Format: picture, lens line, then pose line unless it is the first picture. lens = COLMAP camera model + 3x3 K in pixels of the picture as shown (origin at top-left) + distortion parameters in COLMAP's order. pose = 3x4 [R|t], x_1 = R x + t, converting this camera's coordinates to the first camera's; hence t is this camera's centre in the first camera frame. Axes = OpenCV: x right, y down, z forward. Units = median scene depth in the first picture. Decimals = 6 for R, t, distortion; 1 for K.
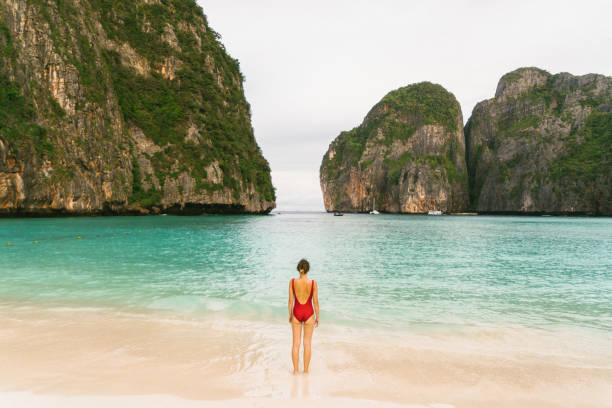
lens RADIAL K [[436.7, 0, 304.3], [0, 436.7, 205.2], [0, 0, 1]] dist [-0.000688, 0.003962]
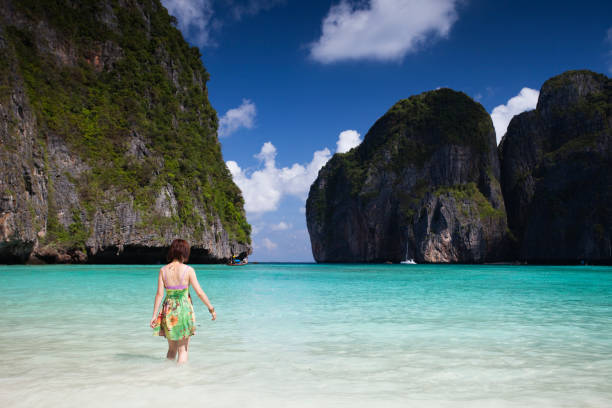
lens RADIAL K [[585.6, 0, 306.0], [0, 585.6, 204.0], [0, 0, 1]] dist [-0.009139, 0.155685]
pose [[0.999171, -0.001287, 0.040695, -0.008898], [0.004779, 0.996299, -0.085822, 0.004380], [-0.040434, 0.085946, 0.995479, 0.022343]]
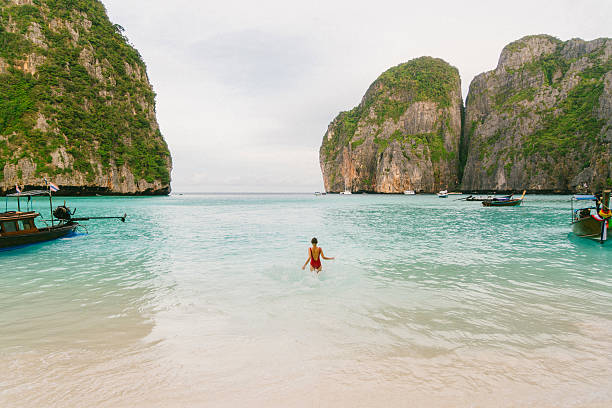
lens RADIAL K [[436.7, 0, 304.3], [0, 436.7, 205.2], [0, 0, 1]] dist [-0.000688, 0.003962]
pose [[0.989555, -0.005468, -0.144052, 0.244330], [0.011556, 0.999074, 0.041454, 0.002784], [0.143692, -0.042686, 0.988701, -0.005438]]
